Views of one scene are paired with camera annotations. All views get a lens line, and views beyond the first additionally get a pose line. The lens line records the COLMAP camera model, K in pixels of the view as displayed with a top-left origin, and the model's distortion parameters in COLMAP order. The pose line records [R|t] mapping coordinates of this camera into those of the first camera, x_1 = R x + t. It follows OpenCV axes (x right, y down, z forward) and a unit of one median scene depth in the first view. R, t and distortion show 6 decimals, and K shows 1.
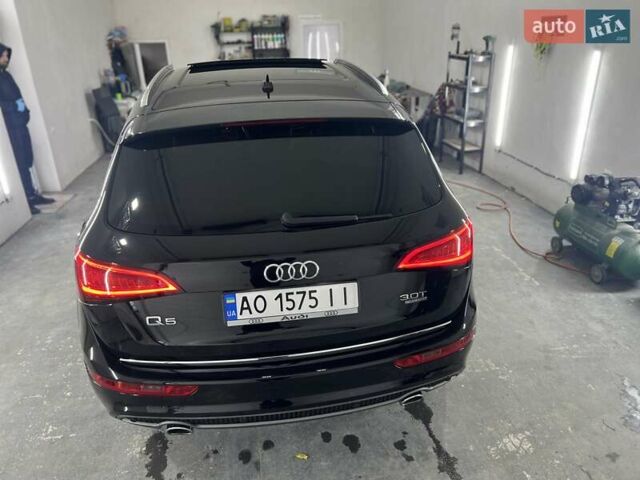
lens RADIAL K [[483.8, 0, 321.7], [0, 483.8, 239.7], [0, 0, 1]] dist [0.030563, -0.030567]
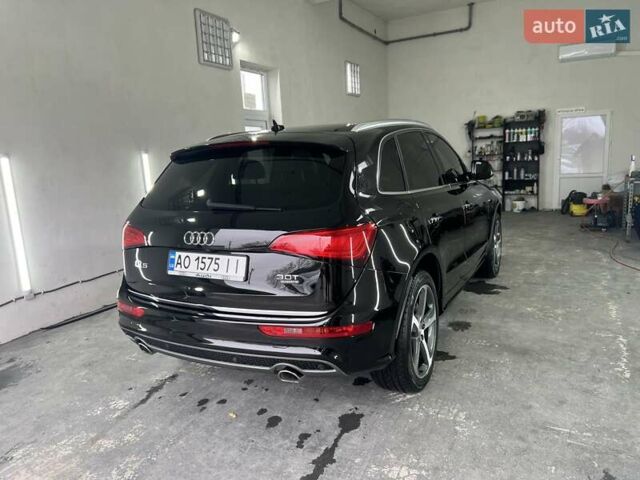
lens RADIAL K [[483.8, 0, 321.7], [0, 483.8, 239.7], [0, 0, 1]] dist [0.030563, -0.030567]
pose [[0.798235, 0.084354, -0.596410, 0.300000], [-0.208154, 0.967775, -0.141714, 0.055172], [0.565236, 0.237267, 0.790071, 0.025945]]
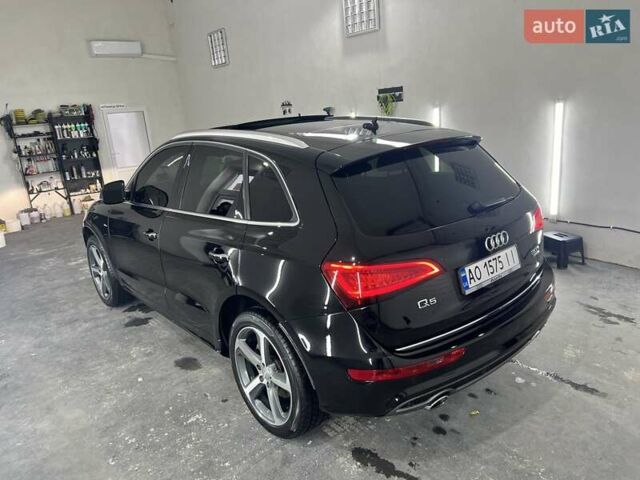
lens RADIAL K [[483.8, 0, 321.7], [0, 483.8, 239.7], [0, 0, 1]] dist [0.030563, -0.030567]
pose [[0.853028, -0.178252, 0.490479, -0.323345], [0.257707, 0.961149, -0.098890, 0.019964], [-0.453796, 0.210756, 0.865824, 0.013474]]
